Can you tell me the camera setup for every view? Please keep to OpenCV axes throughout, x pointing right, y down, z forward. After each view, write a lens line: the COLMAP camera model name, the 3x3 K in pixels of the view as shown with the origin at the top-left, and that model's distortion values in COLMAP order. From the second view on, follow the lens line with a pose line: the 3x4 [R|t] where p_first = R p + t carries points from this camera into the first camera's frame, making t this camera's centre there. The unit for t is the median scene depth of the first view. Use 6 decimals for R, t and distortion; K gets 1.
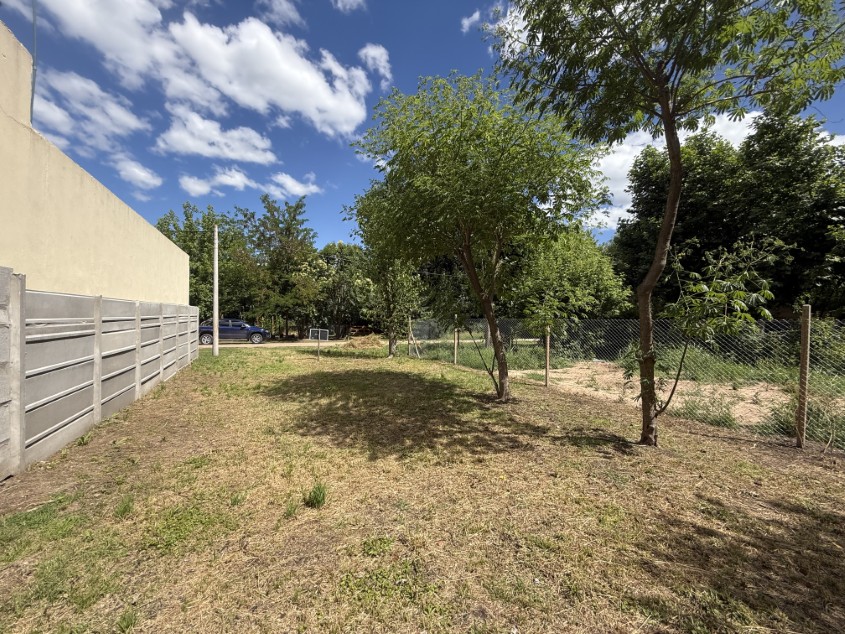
lens RADIAL K [[338.2, 0, 425.8], [0, 338.2, 318.4], [0, 0, 1]] dist [-0.001604, 0.002182]
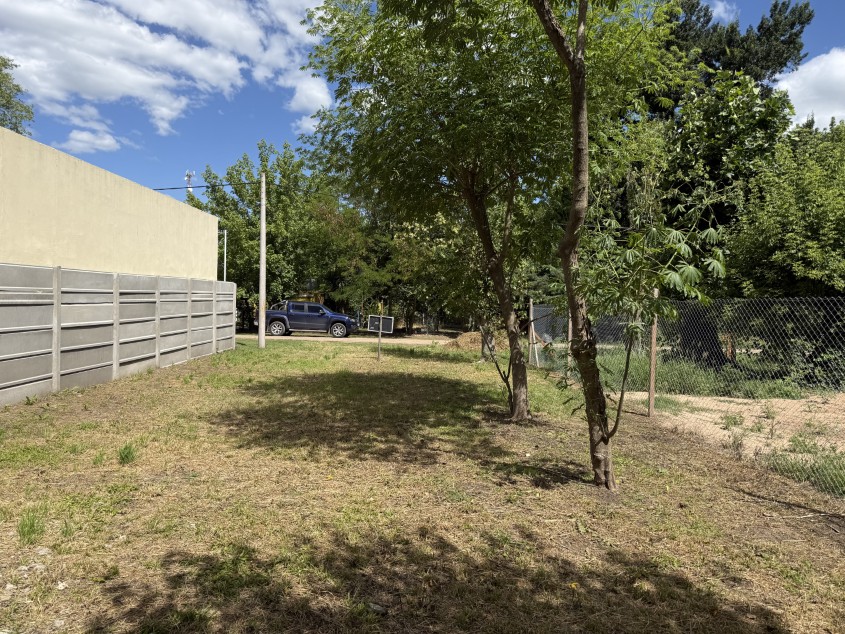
lens RADIAL K [[600.4, 0, 430.9], [0, 600.4, 316.4], [0, 0, 1]] dist [0.036960, -0.026820]
pose [[0.909455, 0.023090, -0.415161, 0.610838], [-0.017953, 0.999706, 0.016271, 0.024764], [0.415415, -0.007344, 0.909602, -0.143183]]
